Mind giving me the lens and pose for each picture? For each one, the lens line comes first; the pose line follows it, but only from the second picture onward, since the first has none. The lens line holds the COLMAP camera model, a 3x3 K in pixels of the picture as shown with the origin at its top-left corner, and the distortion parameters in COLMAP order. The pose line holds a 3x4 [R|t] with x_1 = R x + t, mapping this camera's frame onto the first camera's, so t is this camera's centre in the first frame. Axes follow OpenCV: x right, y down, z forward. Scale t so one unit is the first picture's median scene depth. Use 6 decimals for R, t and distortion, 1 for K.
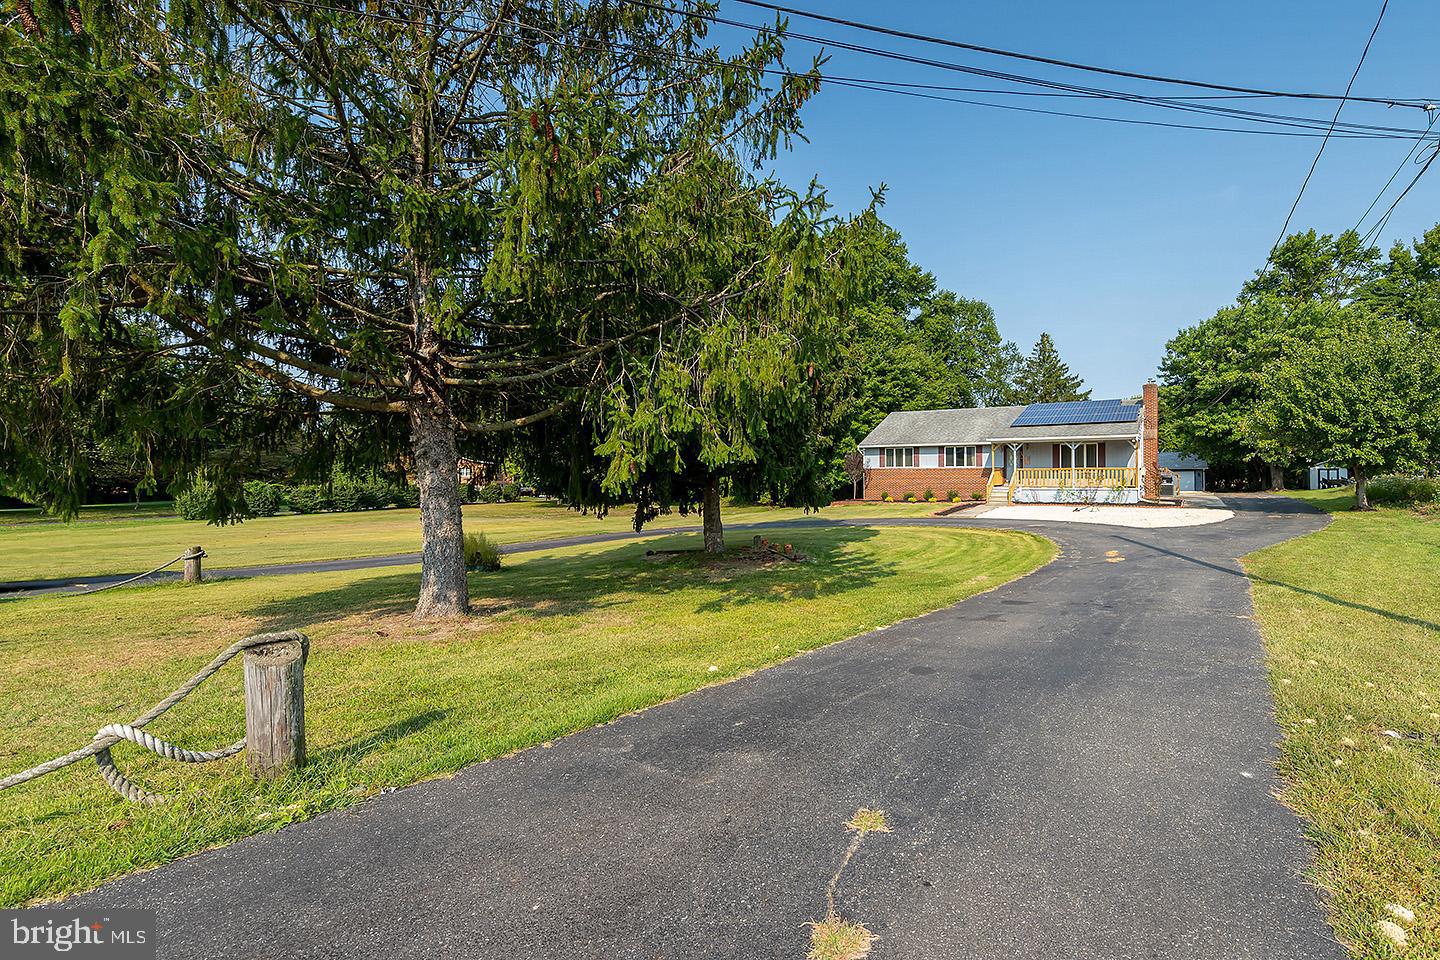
lens RADIAL K [[622.0, 0, 828.3], [0, 622.0, 454.4], [0, 0, 1]] dist [0.011852, -0.000955]
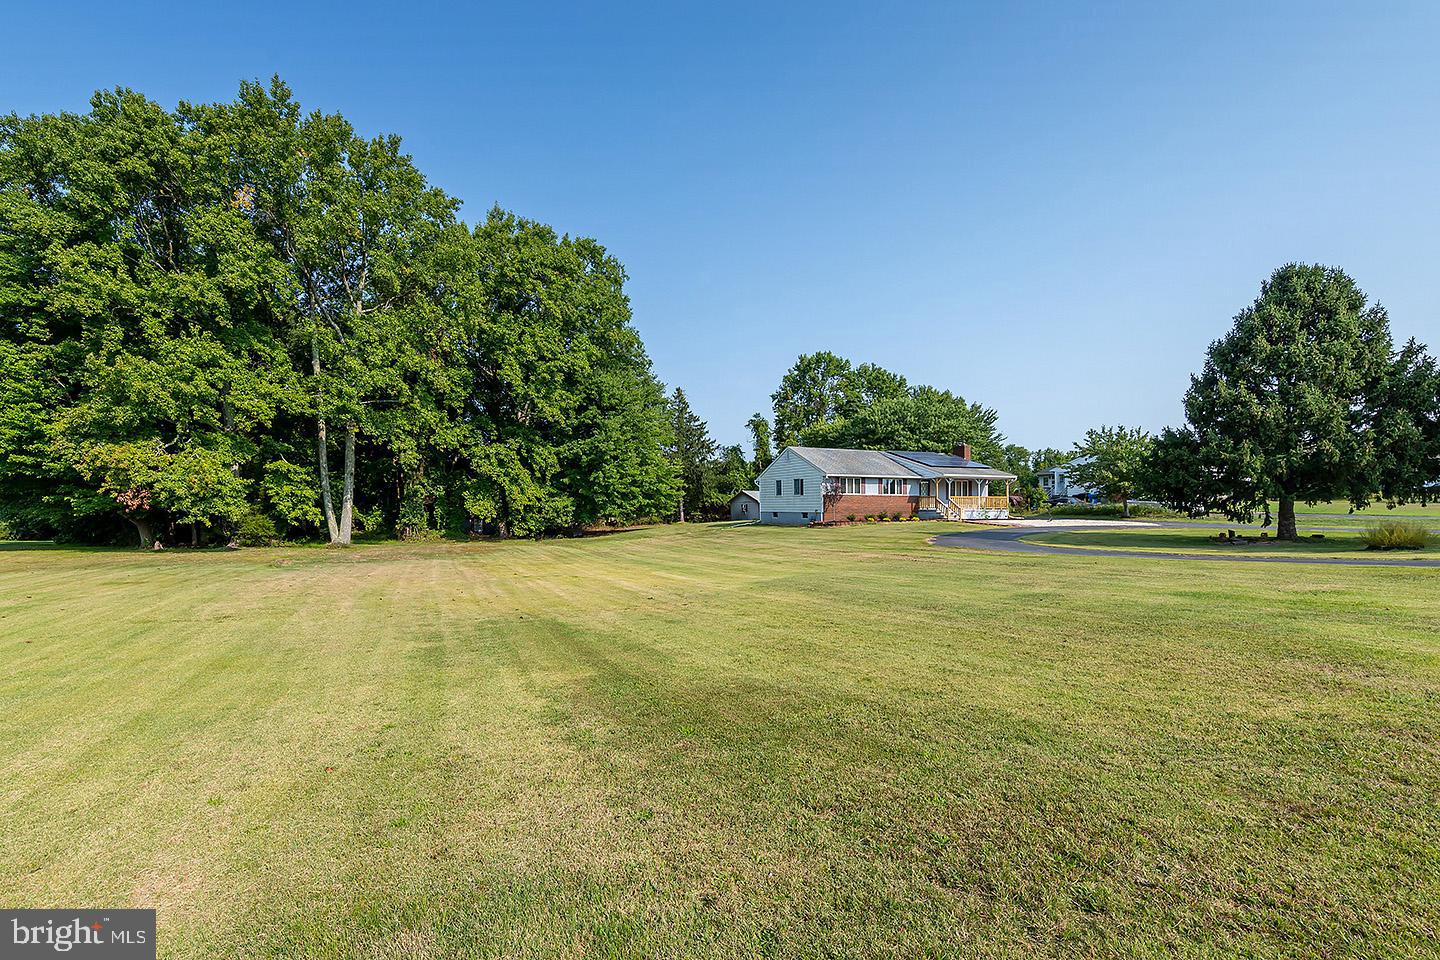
lens RADIAL K [[622.0, 0, 664.3], [0, 622.0, 517.1], [0, 0, 1]] dist [0.011852, -0.000955]
pose [[0.633063, 0.004232, 0.774089, -1.038835], [-0.022270, 0.999671, 0.012748, 0.058122], [-0.773780, -0.025310, 0.632949, 0.528367]]
